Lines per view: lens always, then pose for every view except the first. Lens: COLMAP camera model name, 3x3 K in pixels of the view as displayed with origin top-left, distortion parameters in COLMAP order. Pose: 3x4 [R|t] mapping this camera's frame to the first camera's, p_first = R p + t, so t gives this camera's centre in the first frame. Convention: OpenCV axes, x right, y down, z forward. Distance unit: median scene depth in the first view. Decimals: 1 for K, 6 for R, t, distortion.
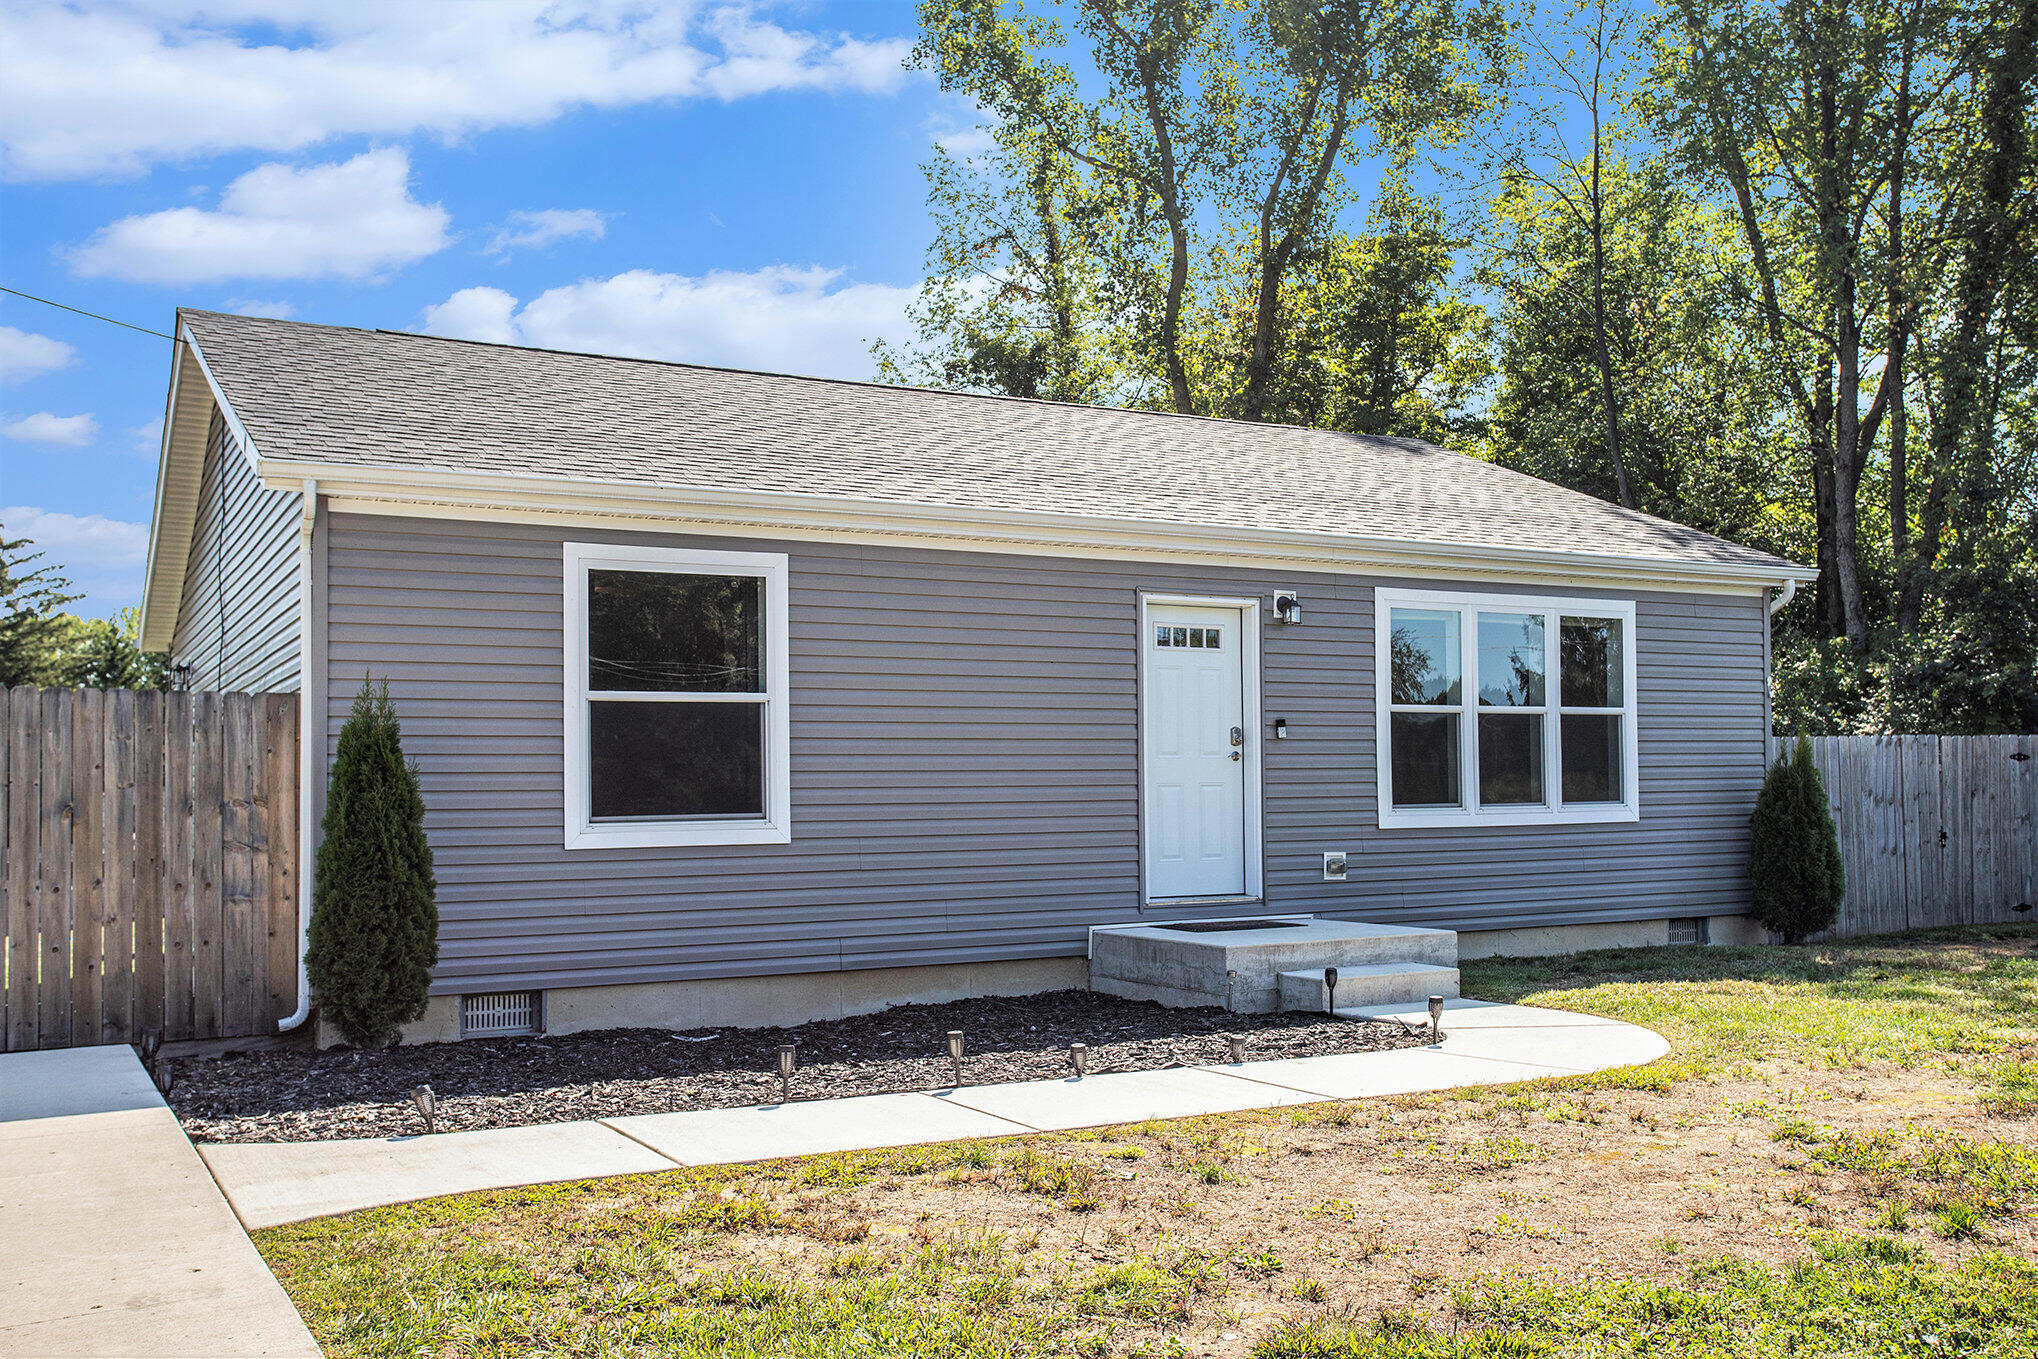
lens RADIAL K [[1833.4, 0, 1026.5], [0, 1833.4, 684.7], [0, 0, 1]] dist [0.016366, 0.014726]
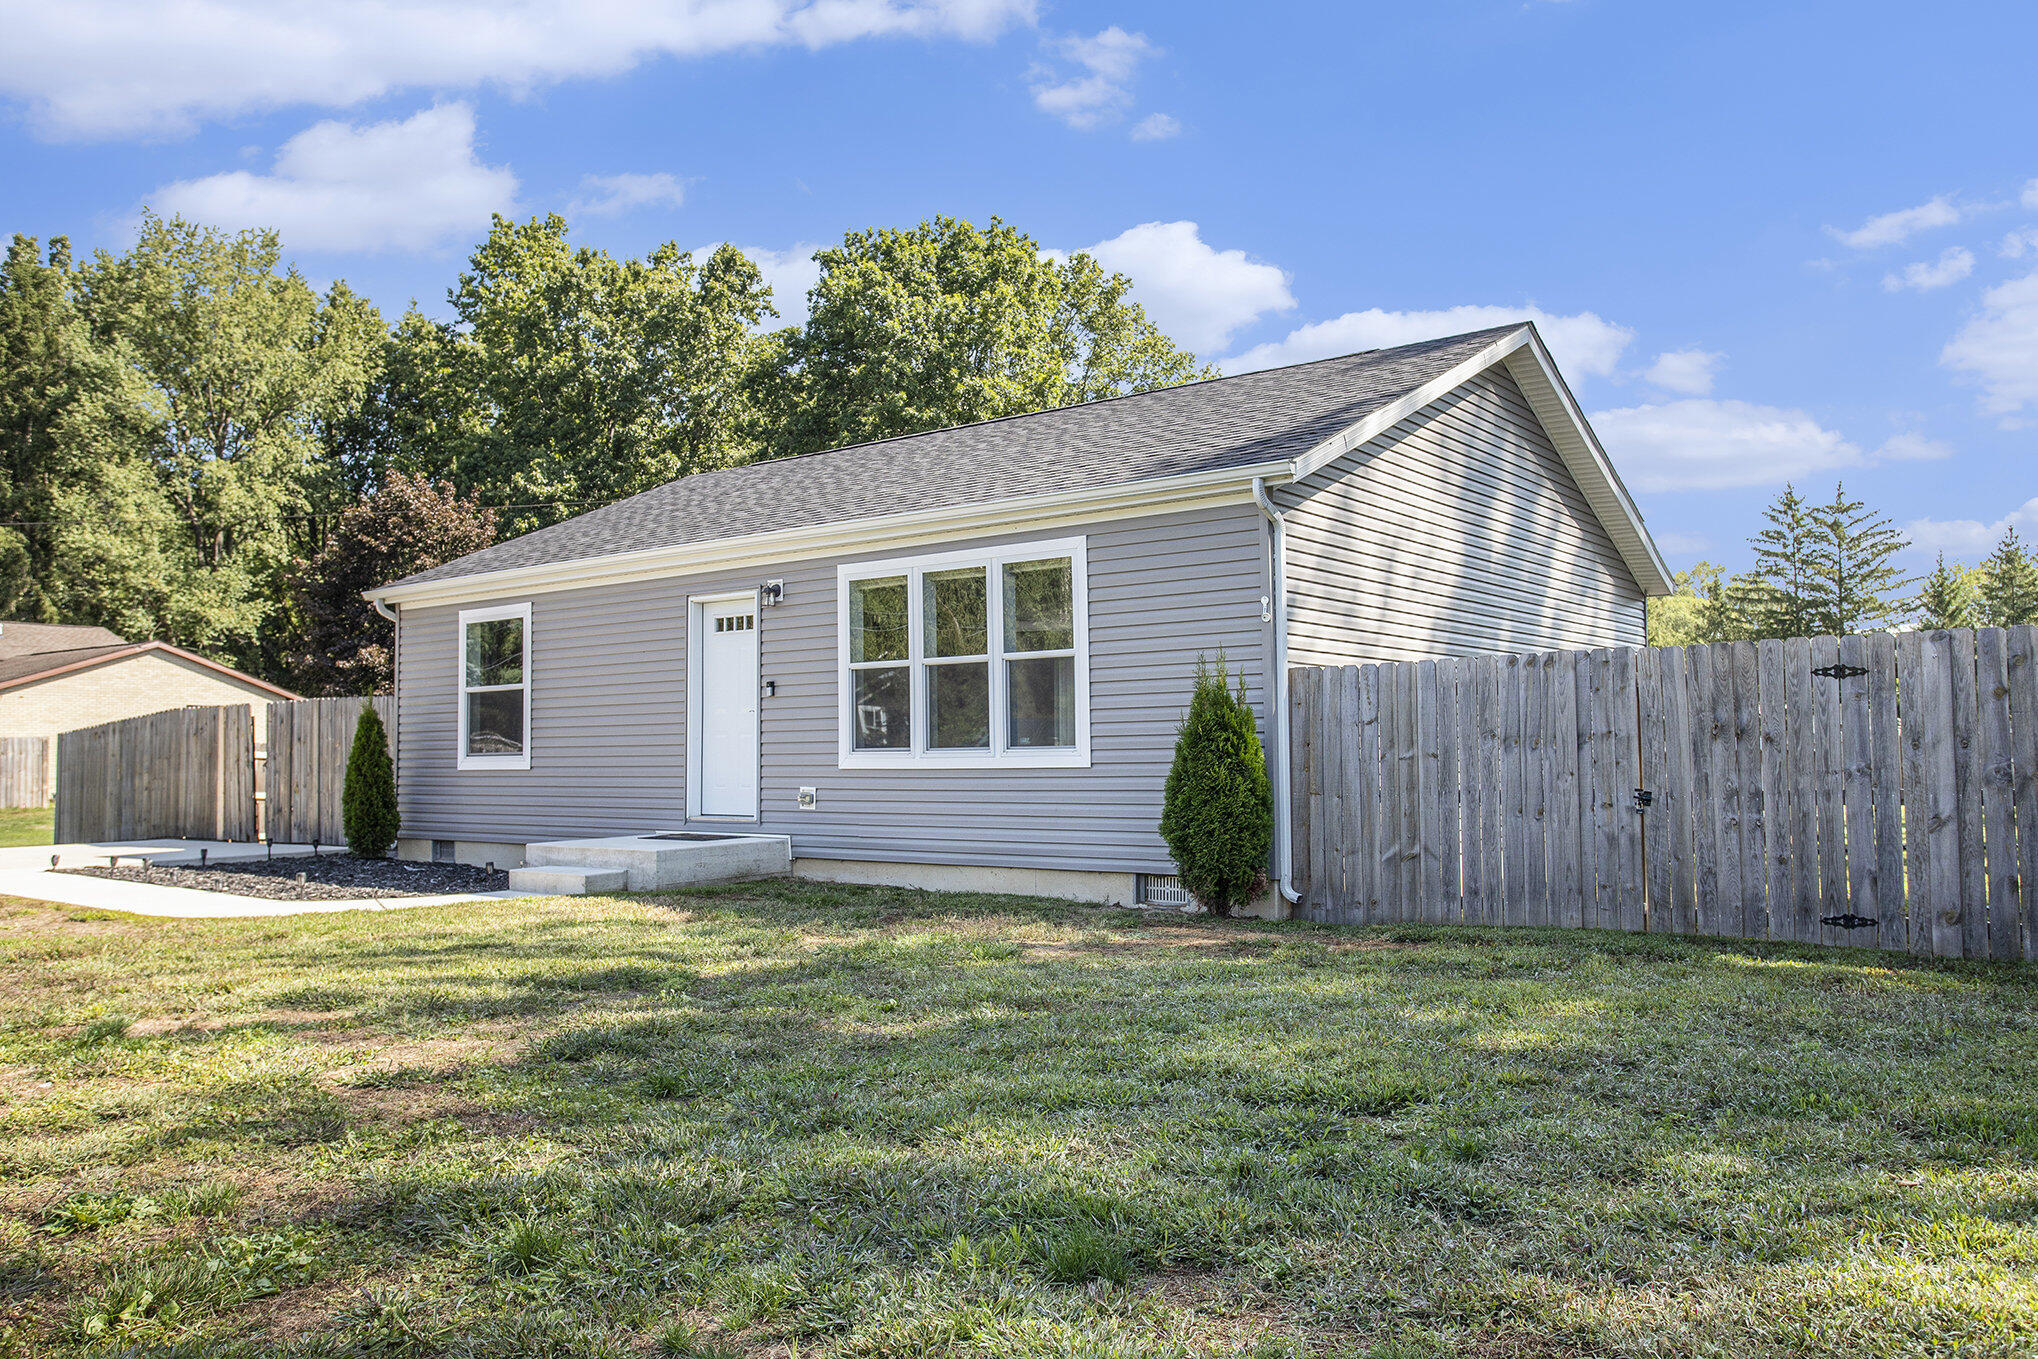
lens RADIAL K [[1507.6, 0, 1016.7], [0, 1507.6, 681.7], [0, 0, 1]] dist [-0.022481, 0.002616]
pose [[0.391524, -0.029406, -0.919698, 1.166964], [0.067928, 0.997686, -0.002982, 0.033713], [0.917657, -0.061305, 0.392615, 0.744424]]
